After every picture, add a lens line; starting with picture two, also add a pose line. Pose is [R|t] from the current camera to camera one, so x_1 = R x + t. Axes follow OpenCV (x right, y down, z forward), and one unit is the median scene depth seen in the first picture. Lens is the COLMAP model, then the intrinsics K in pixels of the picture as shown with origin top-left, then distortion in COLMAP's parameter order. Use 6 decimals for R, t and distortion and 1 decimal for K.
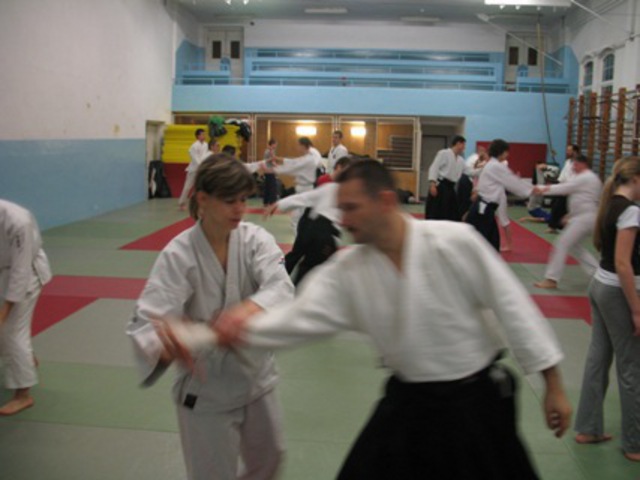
lens RADIAL K [[663.9, 0, 318.9], [0, 663.9, 239.9], [0, 0, 1]] dist [-0.127688, 0.000000]
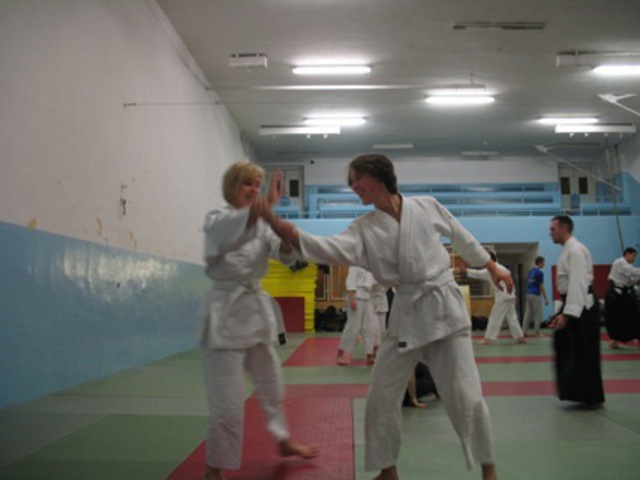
lens RADIAL K [[663.9, 0, 318.2], [0, 663.9, 237.9], [0, 0, 1]] dist [-0.127688, 0.000000]
pose [[0.998844, -0.028595, 0.038637, -0.153903], [0.036840, 0.971726, -0.233220, 0.028542], [-0.030876, 0.234374, 0.971656, 0.025340]]
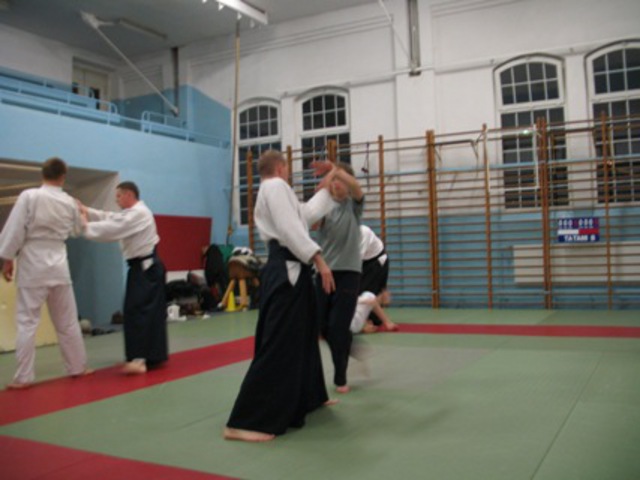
lens RADIAL K [[663.9, 0, 318.5], [0, 663.9, 239.9], [0, 0, 1]] dist [-0.127688, 0.000000]
pose [[0.397867, -0.008755, 0.917401, -0.231324], [0.181052, 0.981039, -0.069158, -0.056236], [-0.899401, 0.193613, 0.391909, 0.615599]]
